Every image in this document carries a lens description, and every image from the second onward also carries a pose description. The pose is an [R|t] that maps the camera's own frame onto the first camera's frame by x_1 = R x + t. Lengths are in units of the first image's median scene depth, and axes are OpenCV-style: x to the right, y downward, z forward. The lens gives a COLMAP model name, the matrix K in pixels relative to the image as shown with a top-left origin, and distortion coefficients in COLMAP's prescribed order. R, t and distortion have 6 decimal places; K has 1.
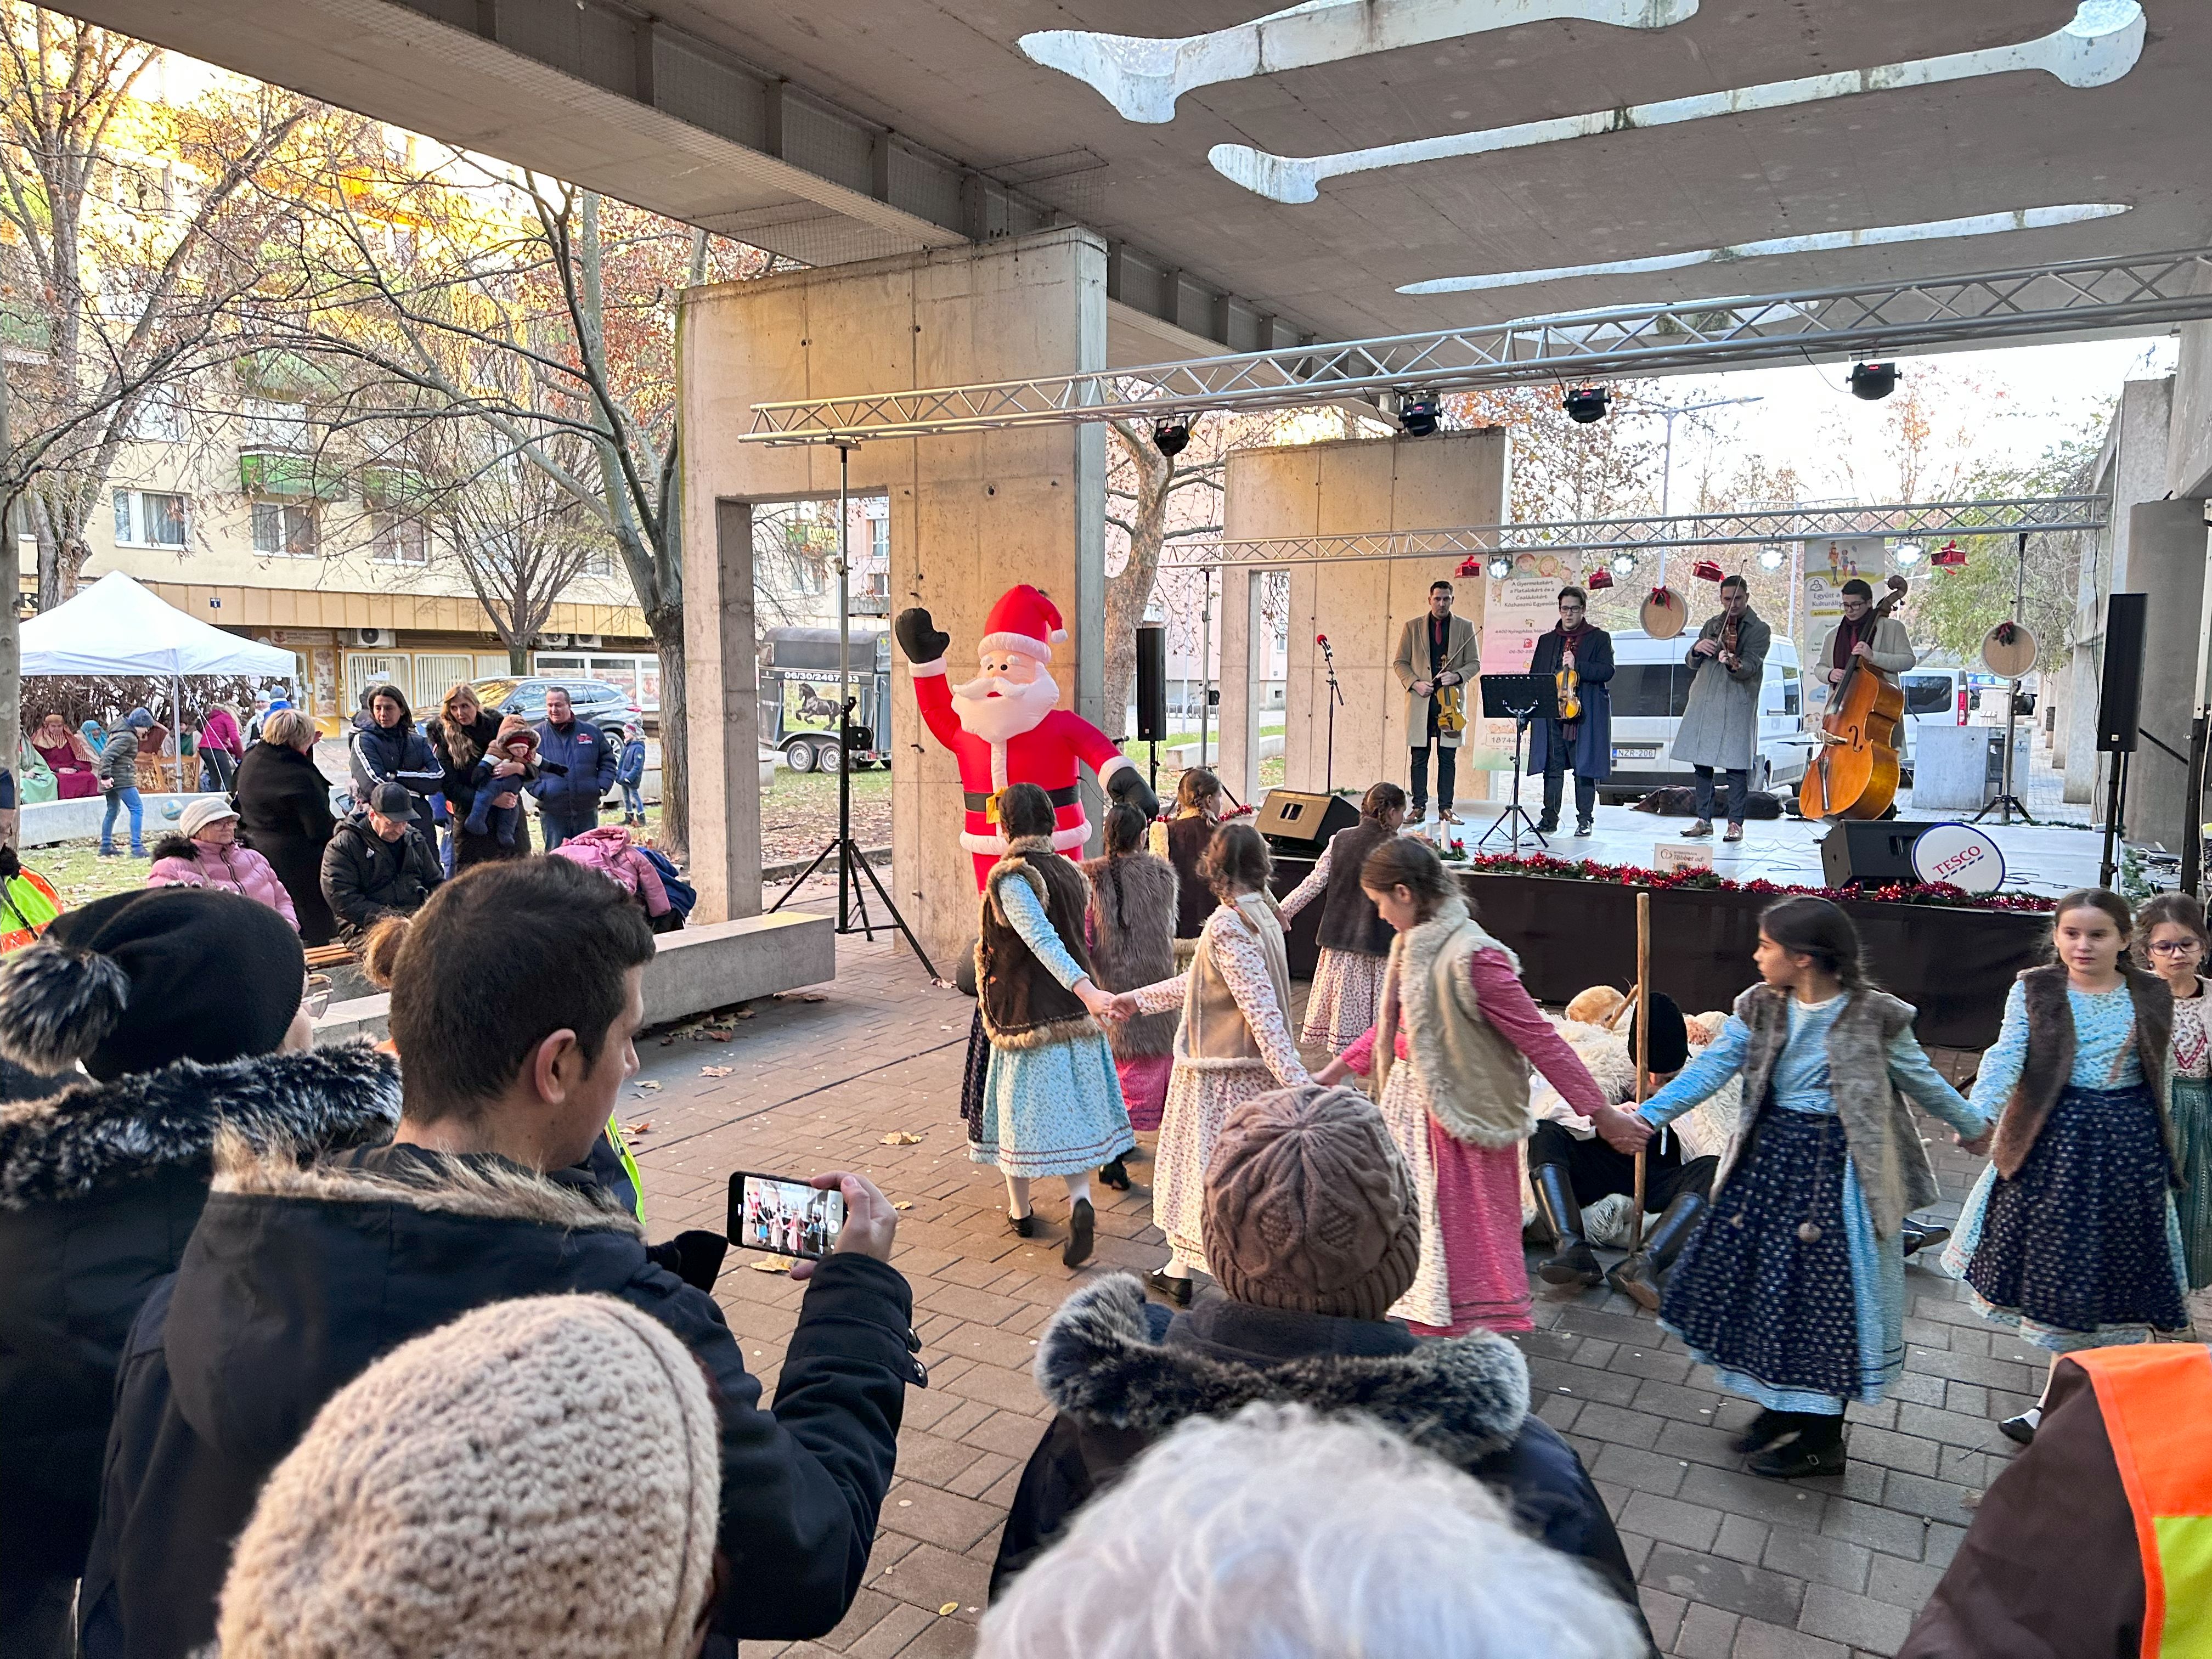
lens RADIAL K [[1560.2, 0, 1097.6], [0, 1560.2, 889.1], [0, 0, 1]] dist [0.044690, -0.046347]
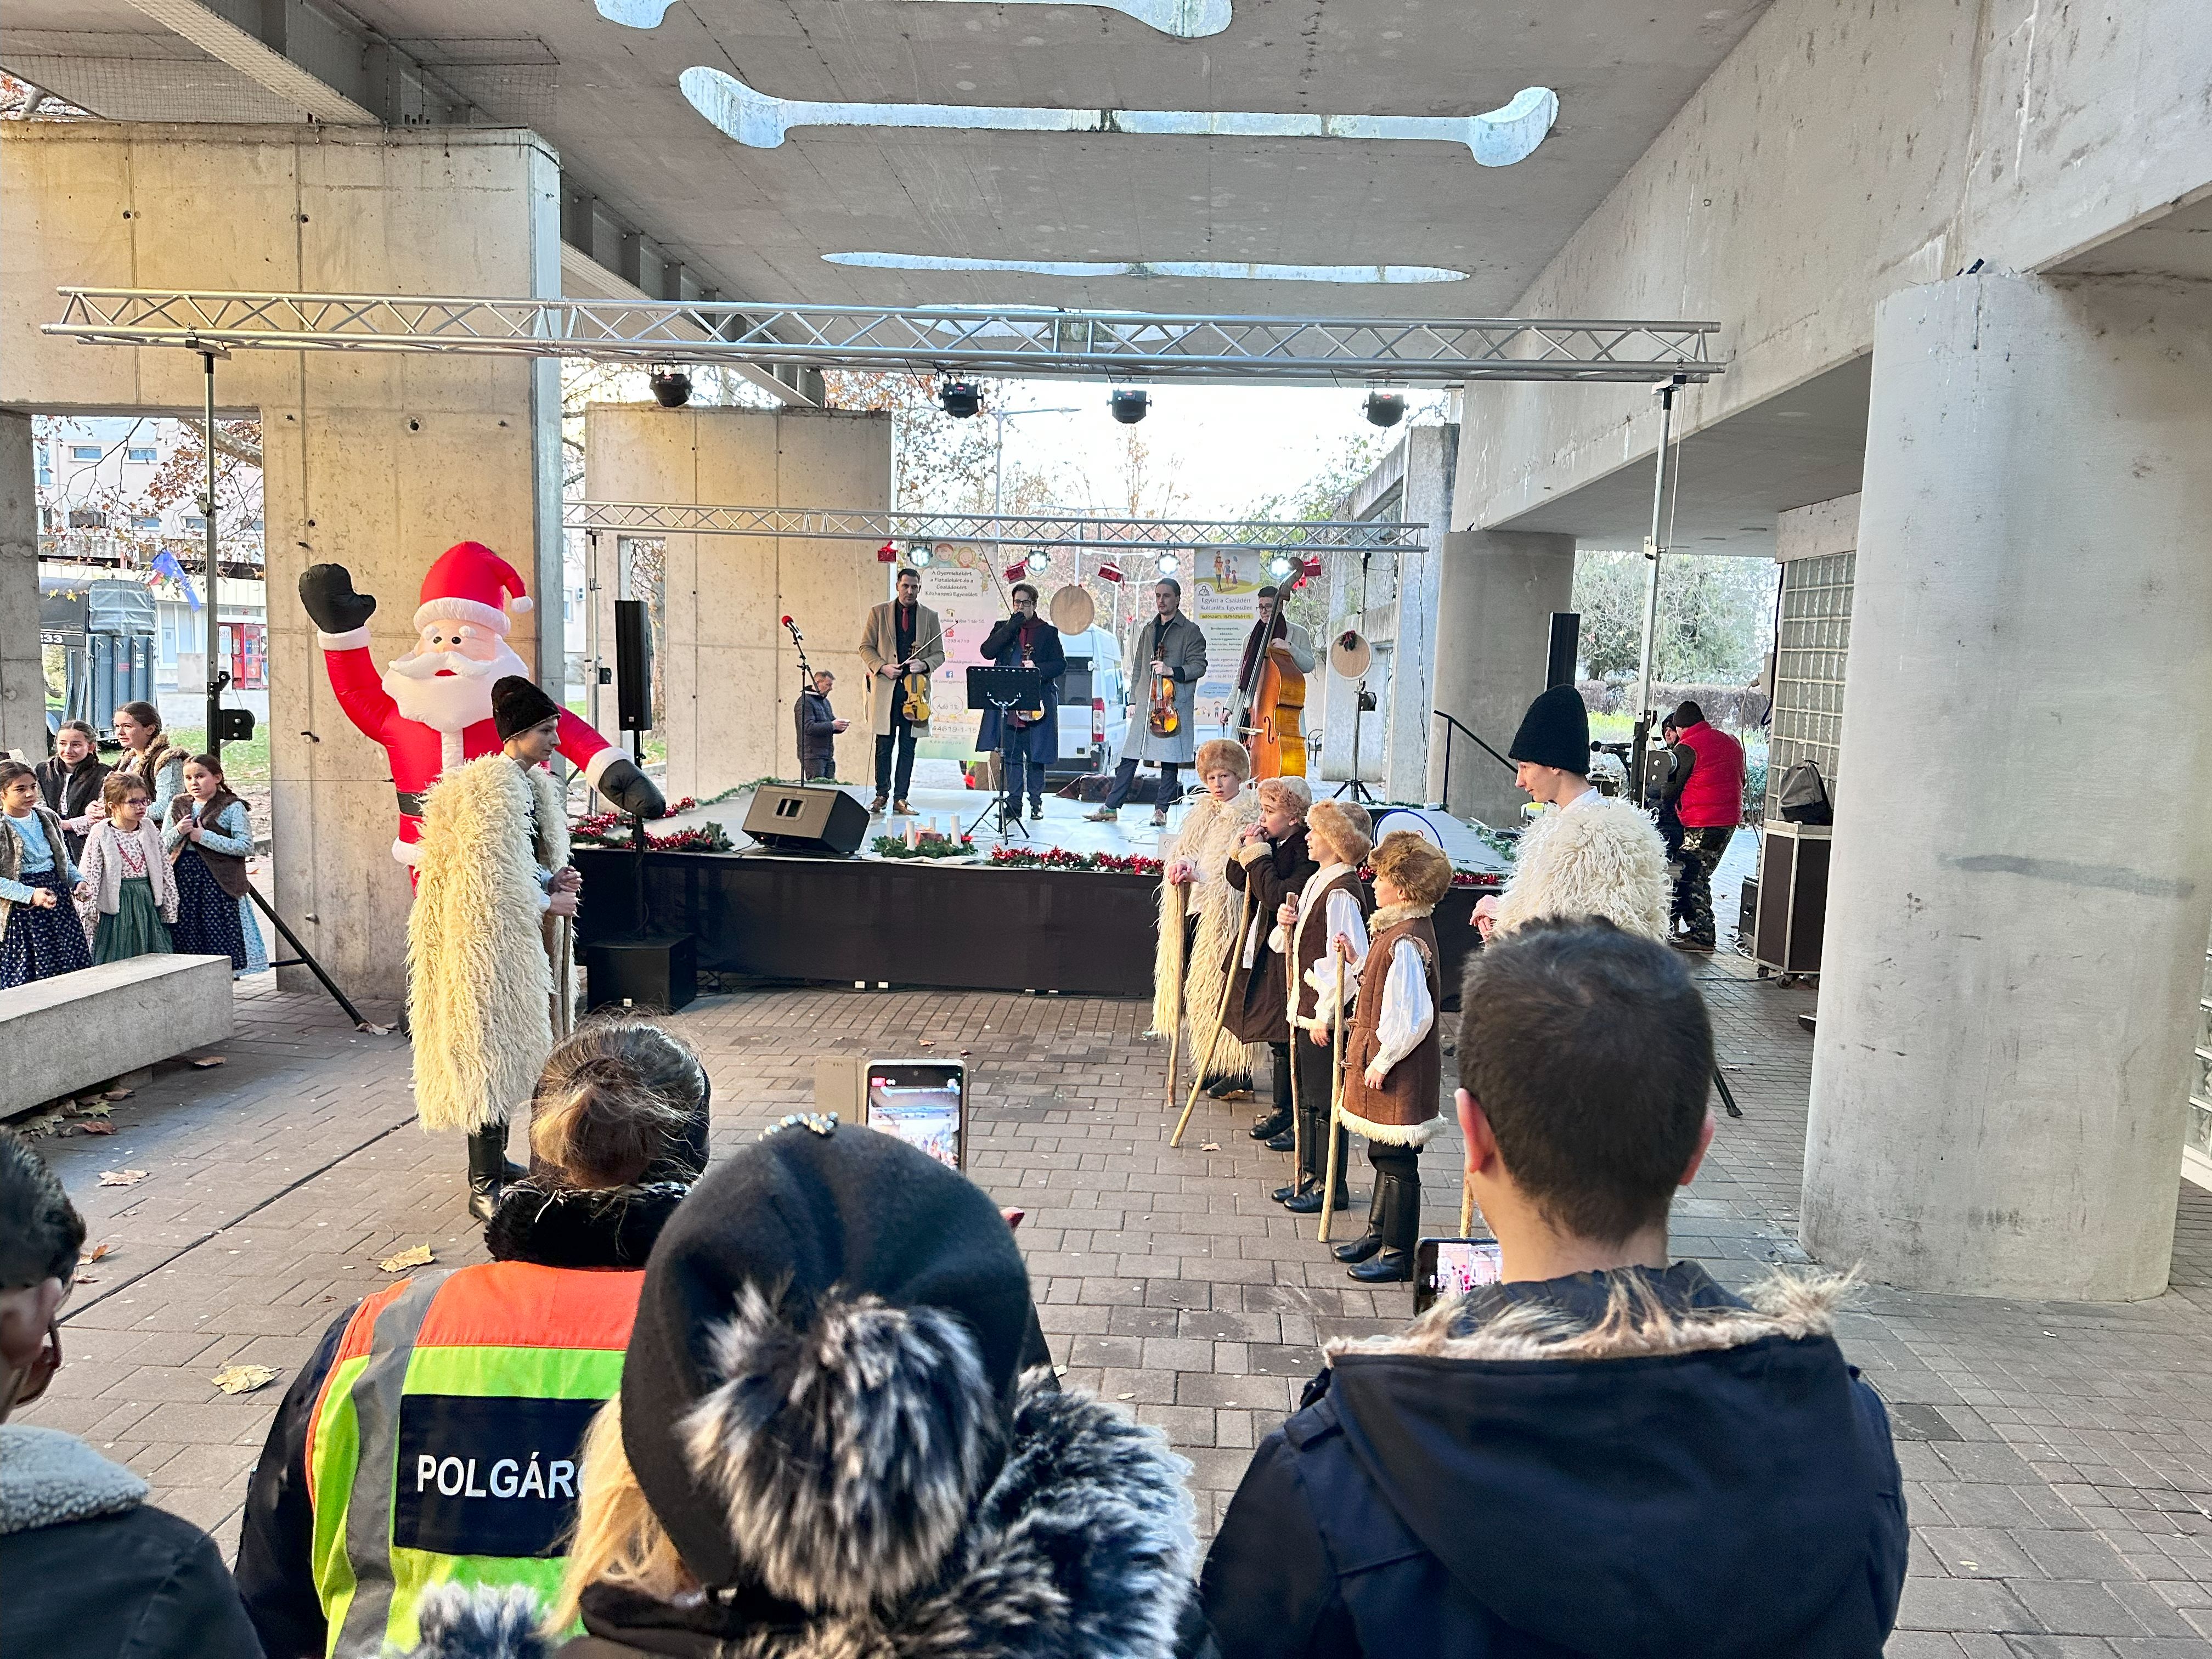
lens RADIAL K [[1560.2, 0, 1098.7], [0, 1560.2, 855.7], [0, 0, 1]] dist [0.044690, -0.046347]
pose [[0.891091, -0.030447, 0.452802, -0.130749], [0.033531, 0.999437, 0.001217, -0.016830], [-0.452584, 0.014098, 0.891610, 0.098622]]
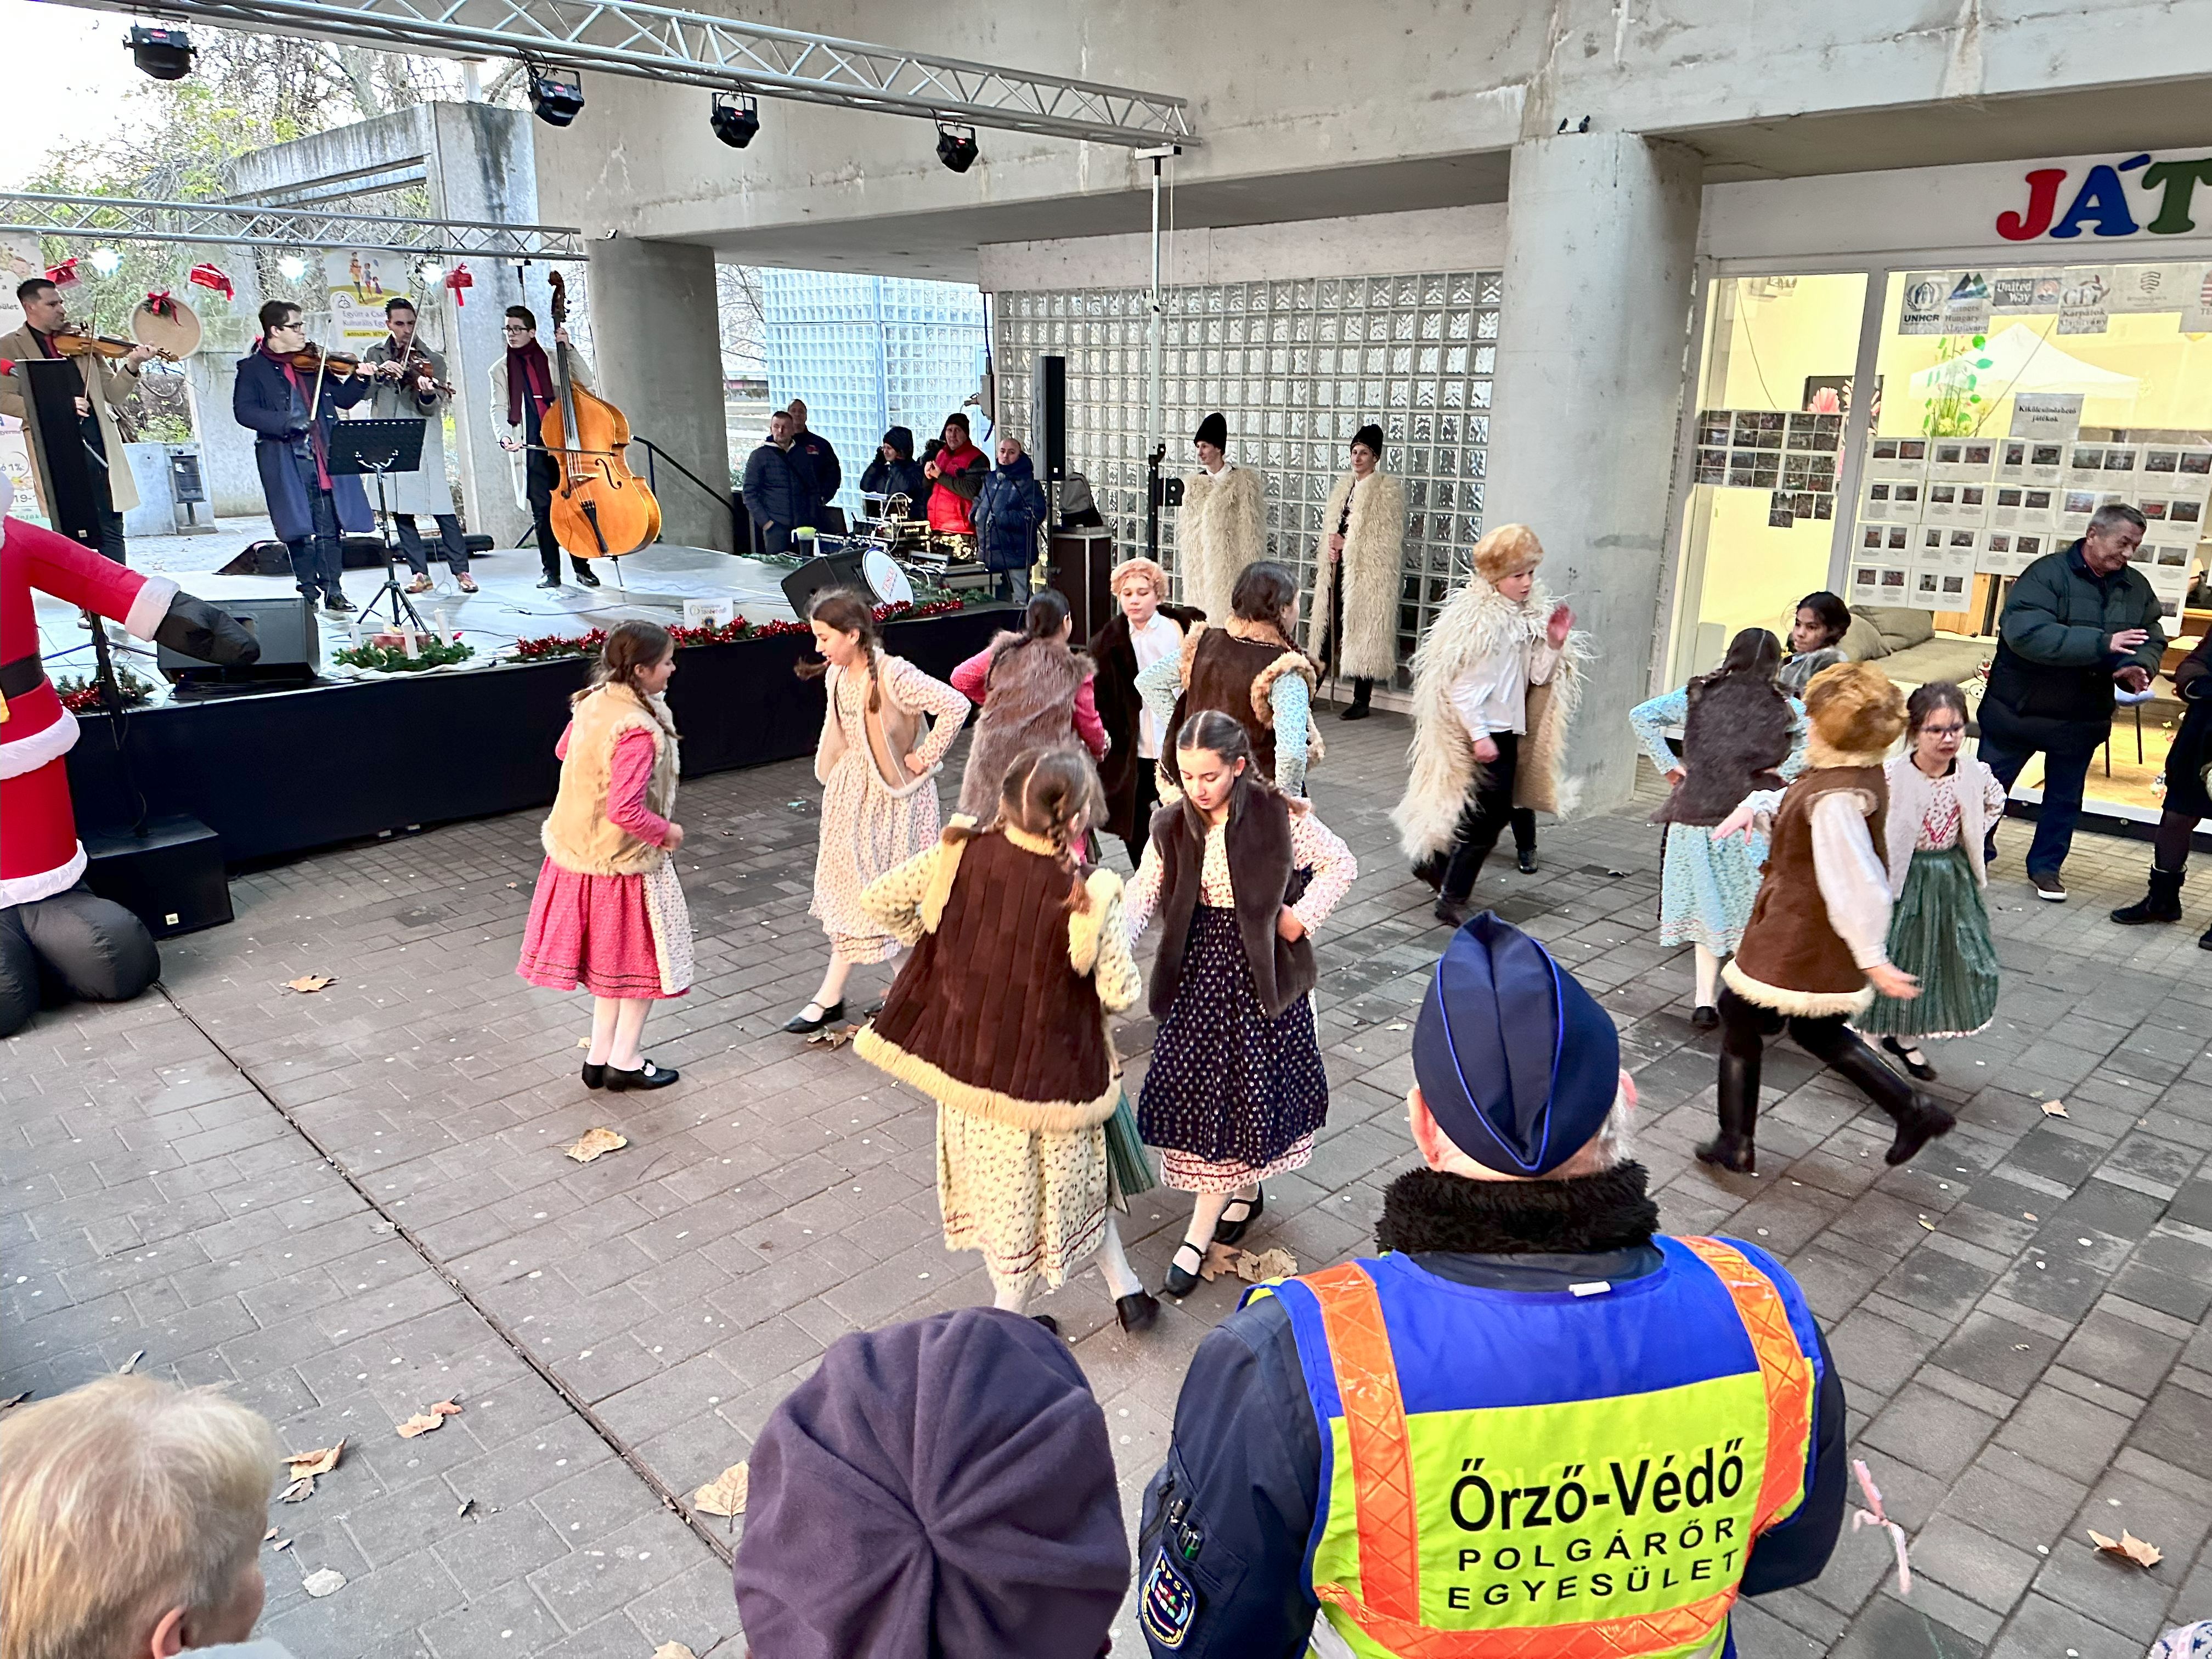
lens RADIAL K [[1560.2, 0, 1118.7], [0, 1560.2, 848.9], [0, 0, 1]] dist [0.044690, -0.046347]
pose [[0.259270, -0.283527, 0.923251, -0.460761], [0.128554, 0.957564, 0.257963, -0.088073], [-0.957211, 0.051805, 0.284716, 0.430916]]
